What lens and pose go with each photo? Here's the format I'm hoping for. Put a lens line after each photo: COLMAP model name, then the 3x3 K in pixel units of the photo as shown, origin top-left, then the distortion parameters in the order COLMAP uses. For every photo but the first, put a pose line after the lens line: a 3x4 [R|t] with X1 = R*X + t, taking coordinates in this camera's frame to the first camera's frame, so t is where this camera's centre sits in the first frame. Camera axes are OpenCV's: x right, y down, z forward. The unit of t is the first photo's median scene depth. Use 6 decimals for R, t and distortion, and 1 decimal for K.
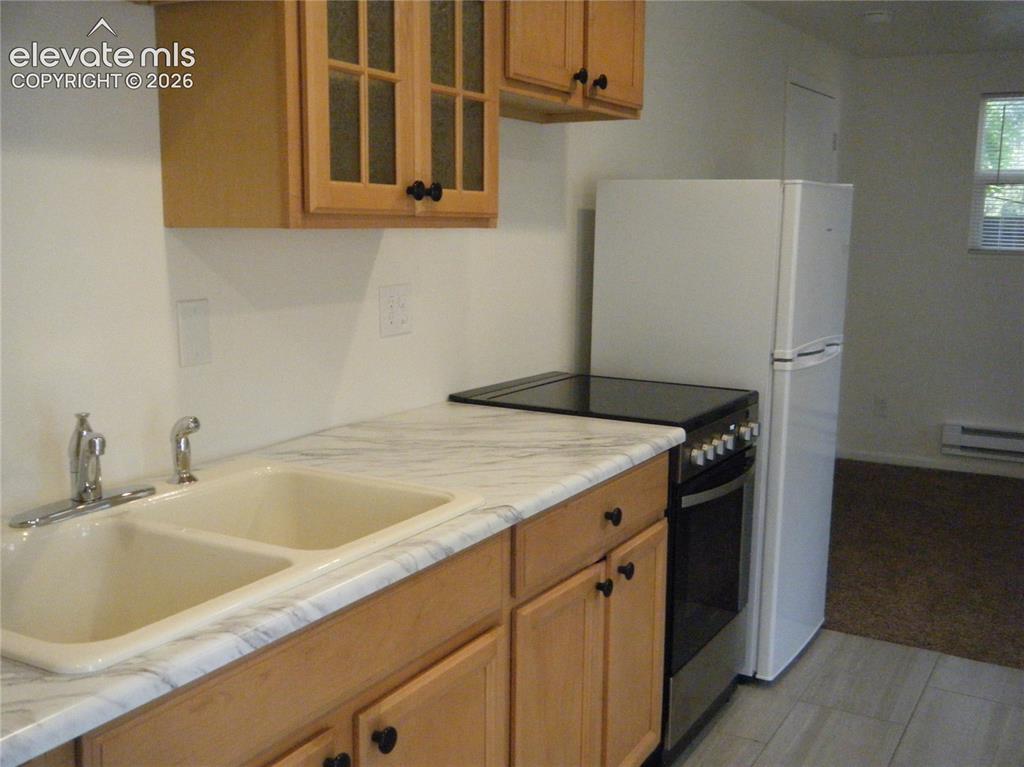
lens RADIAL K [[1061.9, 0, 517.2], [0, 1061.9, 382.9], [0, 0, 1]] dist [0.002707, 0.013186]
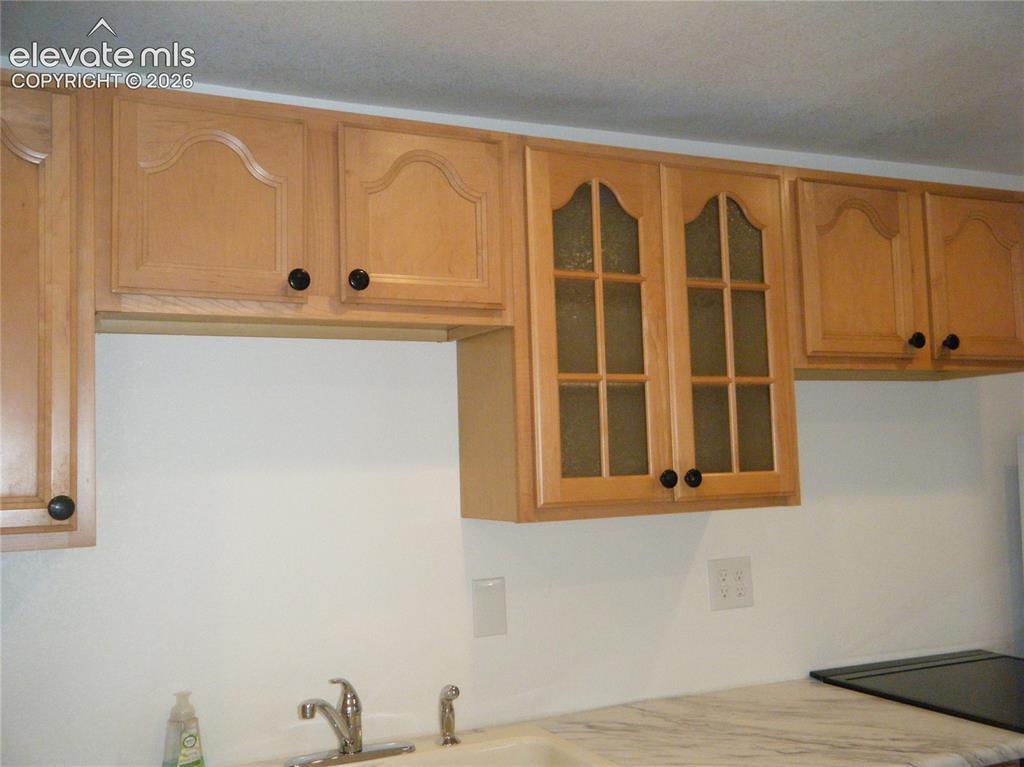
lens RADIAL K [[1061.9, 0, 517.2], [0, 1061.9, 382.9], [0, 0, 1]] dist [0.002707, 0.013186]
pose [[0.826783, -0.075143, -0.557479, 0.322029], [-0.045952, 0.978703, -0.200071, -0.047437], [0.560640, 0.191033, 0.805723, 0.036725]]
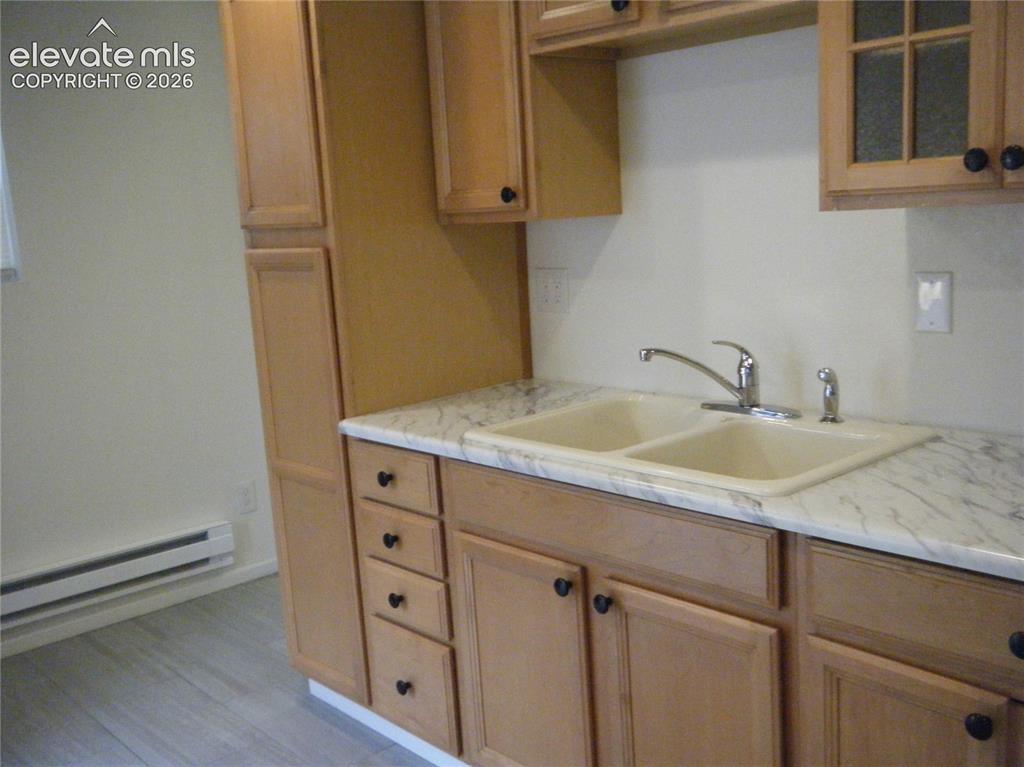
lens RADIAL K [[1061.9, 0, 517.2], [0, 1061.9, 382.9], [0, 0, 1]] dist [0.002707, 0.013186]
pose [[-0.310598, 0.169919, -0.935231, 0.706571], [-0.083000, 0.975286, 0.204761, -0.128374], [0.946911, 0.141223, -0.288818, 0.783845]]
